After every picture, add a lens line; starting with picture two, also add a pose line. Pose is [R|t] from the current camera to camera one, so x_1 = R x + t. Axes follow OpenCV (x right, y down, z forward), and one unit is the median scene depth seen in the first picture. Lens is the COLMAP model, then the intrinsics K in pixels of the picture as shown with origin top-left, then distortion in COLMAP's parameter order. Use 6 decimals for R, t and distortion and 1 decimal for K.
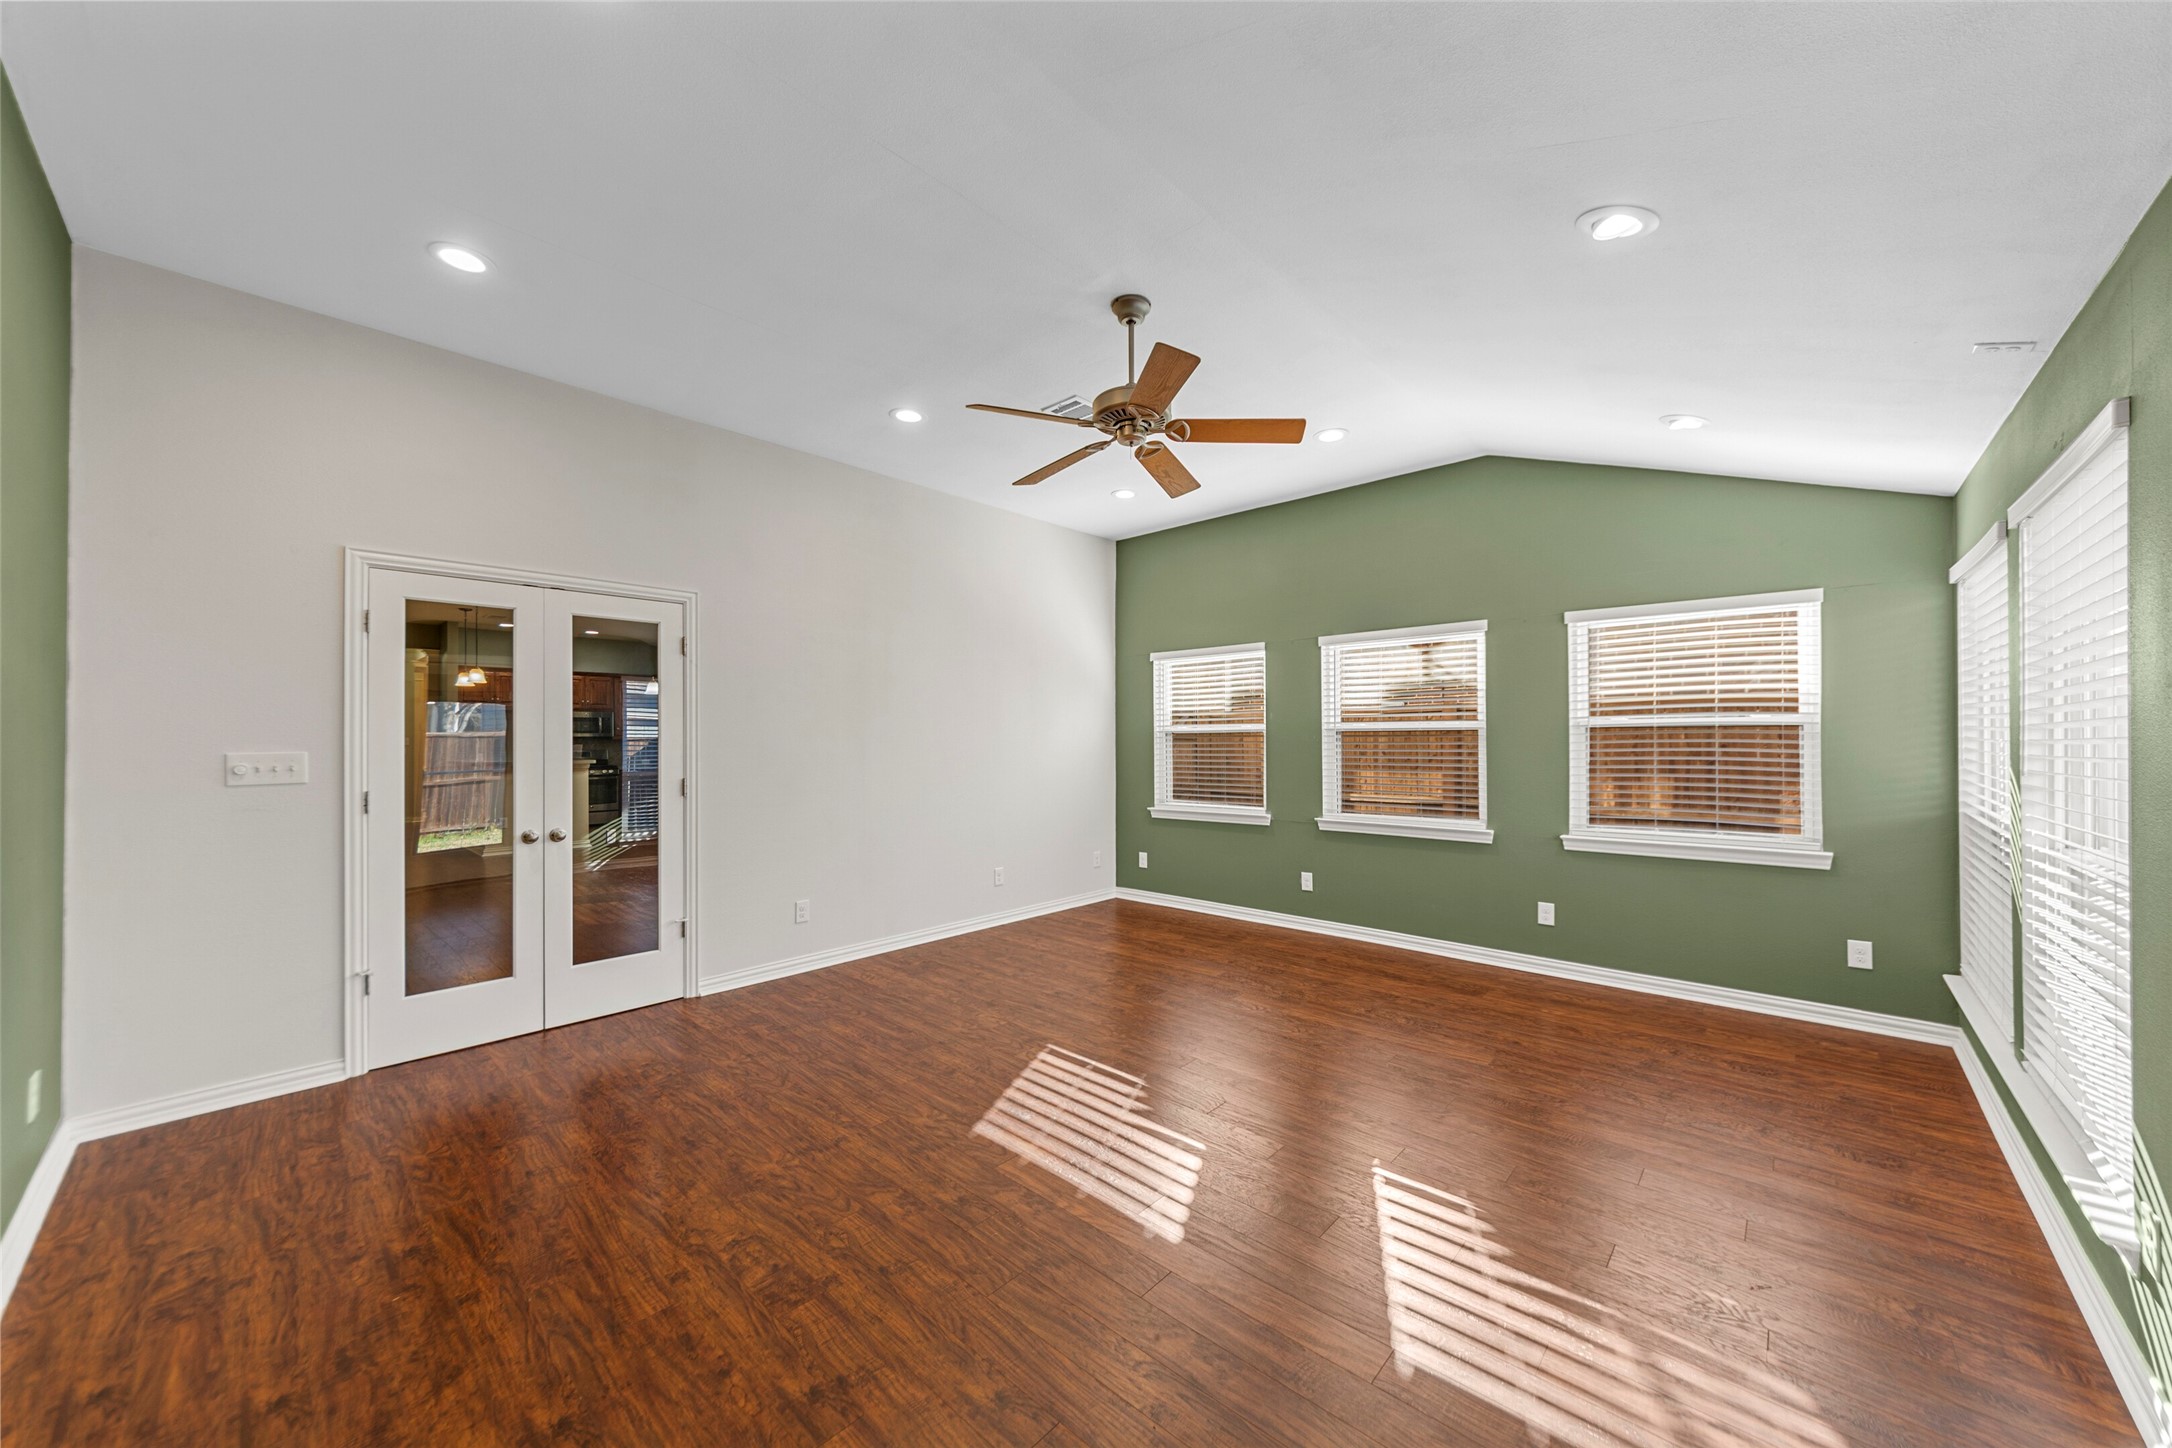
lens RADIAL K [[782.8, 0, 1094.2], [0, 782.8, 734.3], [0, 0, 1]] dist [-0.002088, -0.000248]
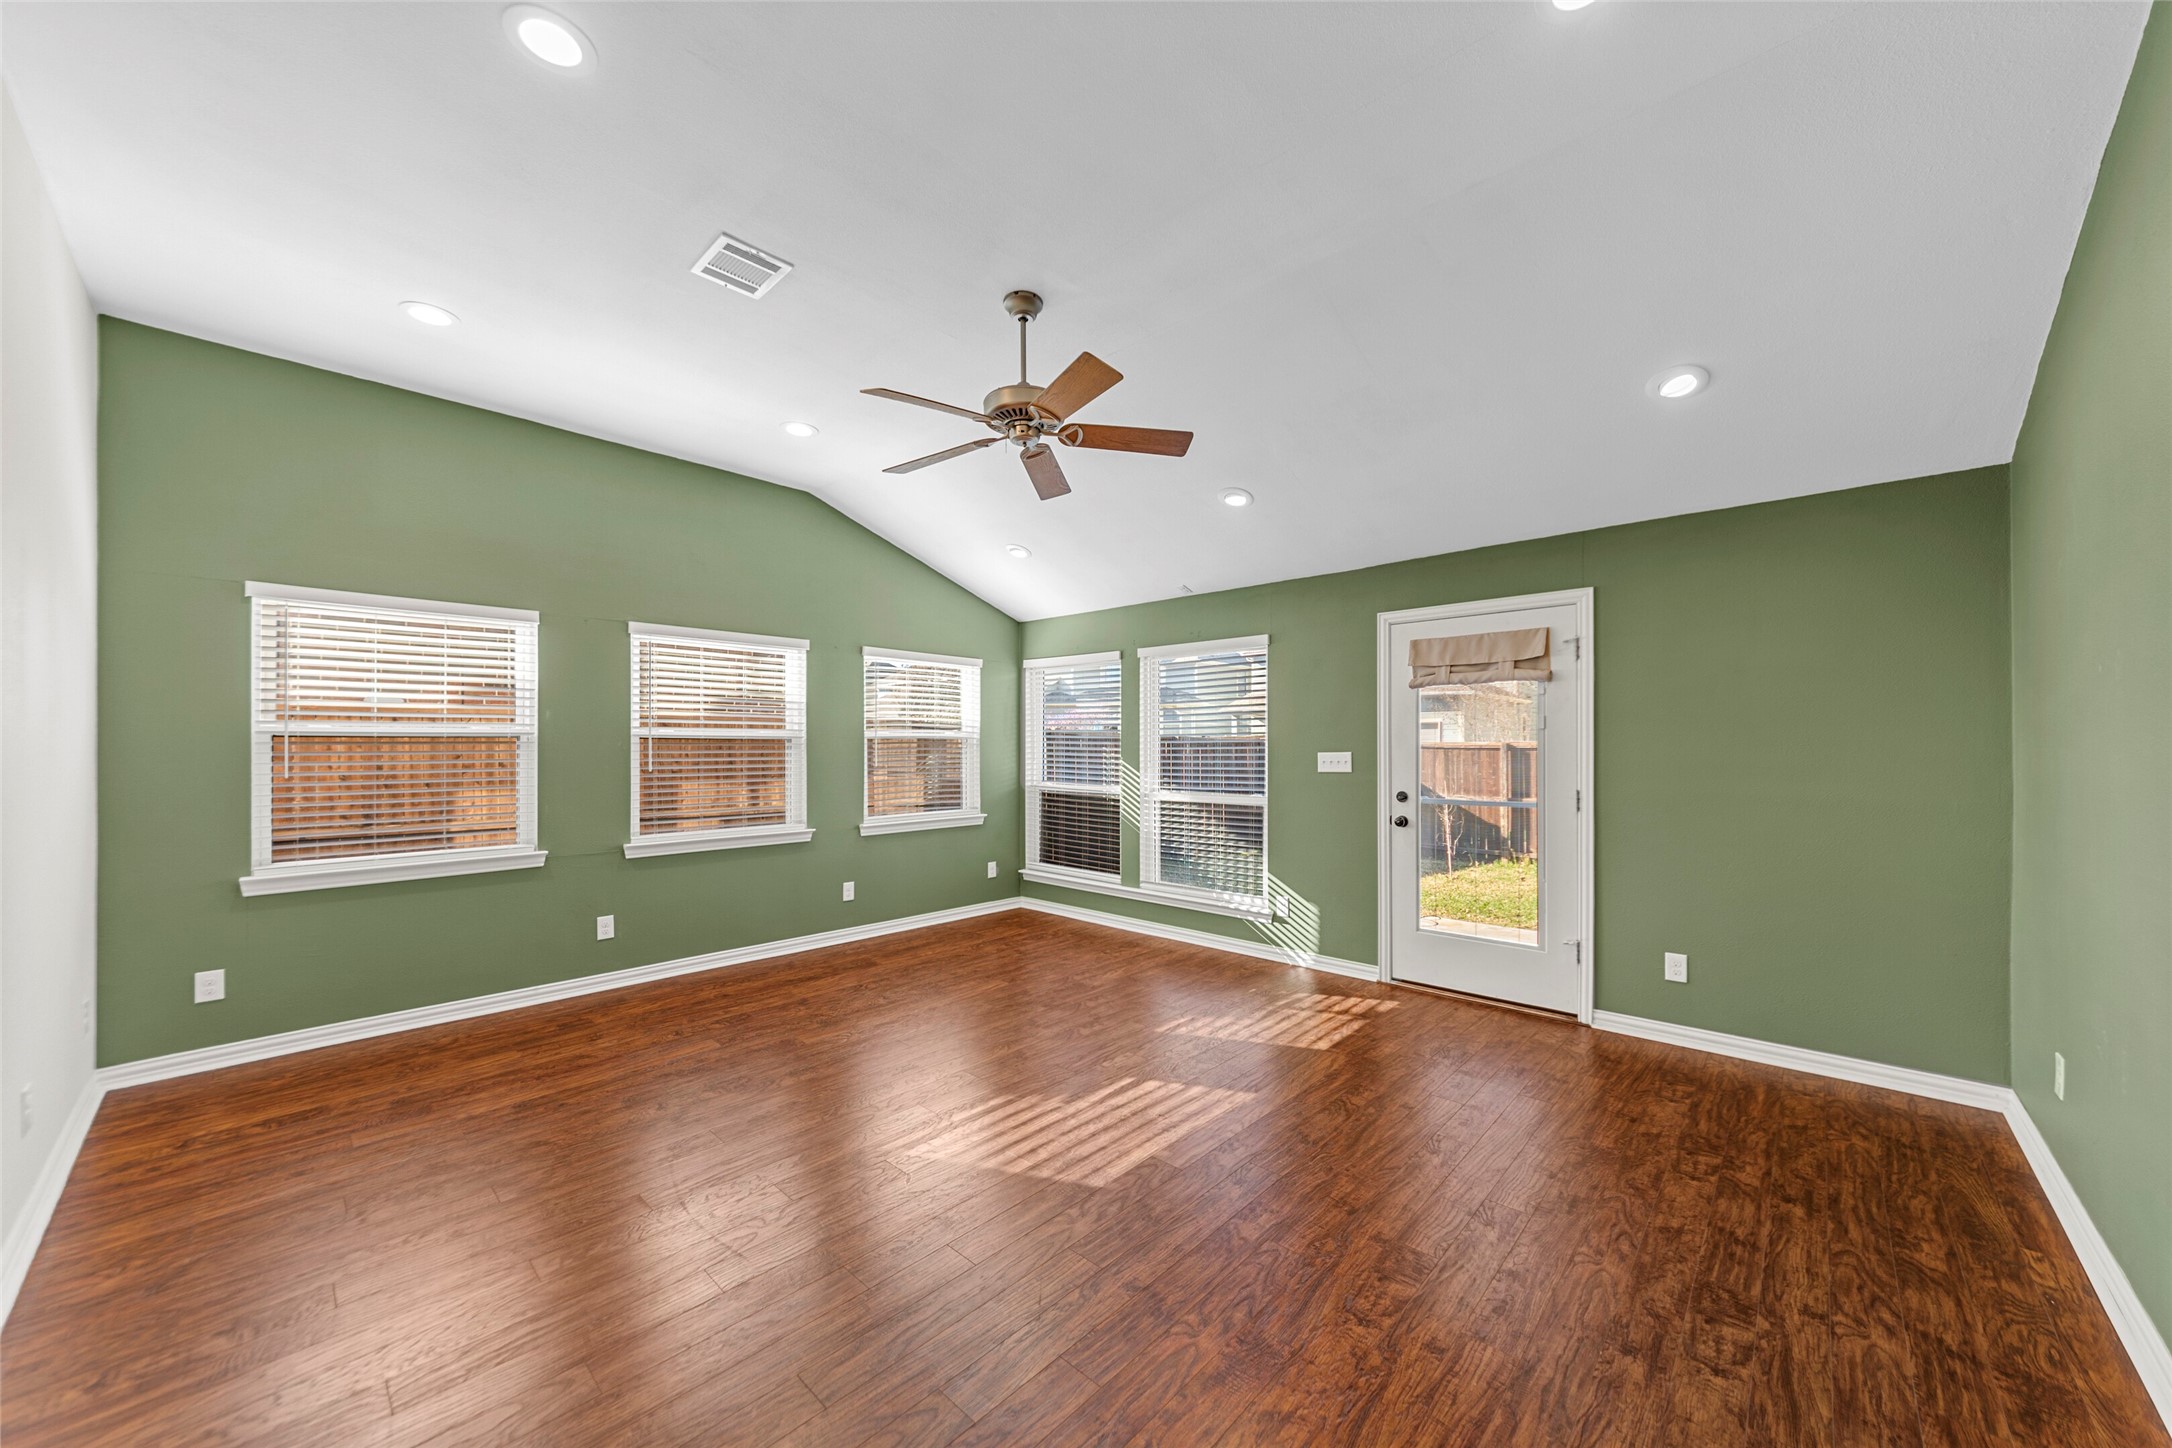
lens RADIAL K [[782.8, 0, 1095.3], [0, 782.8, 736.7], [0, 0, 1]] dist [-0.002088, -0.000248]
pose [[-0.003870, 0.018466, 0.999822, -0.637811], [-0.004225, 0.999820, -0.018483, 0.010525], [-0.999984, -0.004296, -0.003791, 0.622741]]
